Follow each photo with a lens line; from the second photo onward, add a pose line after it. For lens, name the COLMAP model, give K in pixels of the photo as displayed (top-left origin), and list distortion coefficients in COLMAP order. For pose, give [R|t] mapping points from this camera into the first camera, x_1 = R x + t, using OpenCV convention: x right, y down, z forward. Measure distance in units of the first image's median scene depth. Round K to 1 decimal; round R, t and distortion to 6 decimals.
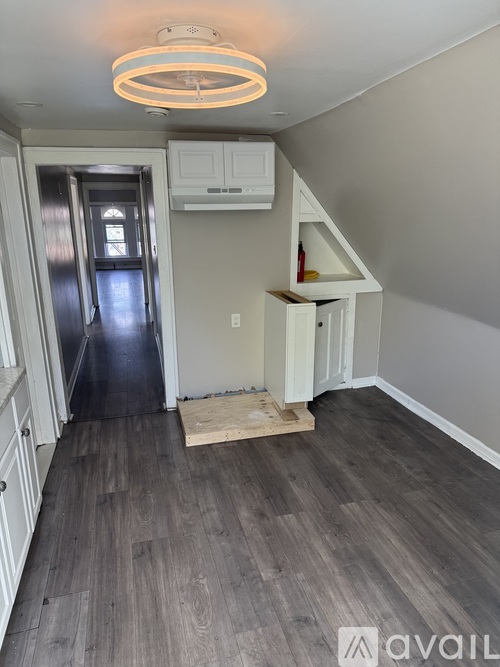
lens RADIAL K [[468.1, 0, 249.4], [0, 468.1, 332.0], [0, 0, 1]] dist [-0.001495, -0.001056]
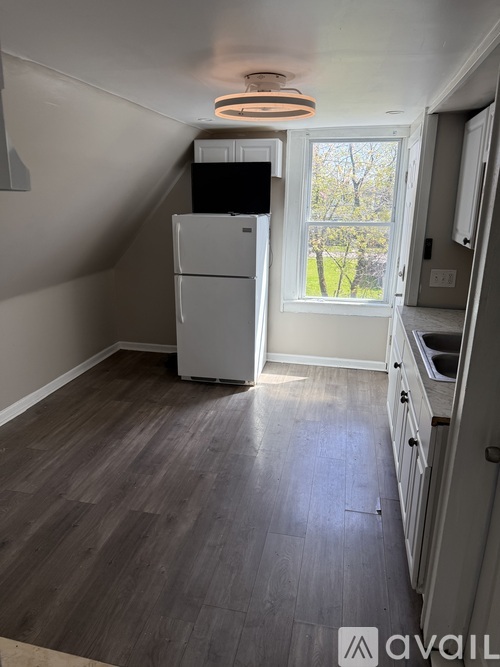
lens RADIAL K [[468.1, 0, 249.8], [0, 468.1, 332.5], [0, 0, 1]] dist [-0.001495, -0.001056]
pose [[-0.891881, -0.124083, 0.434915, -0.507039], [0.113139, 0.869841, 0.480183, -0.395775], [-0.437889, 0.477472, -0.761757, 1.546037]]
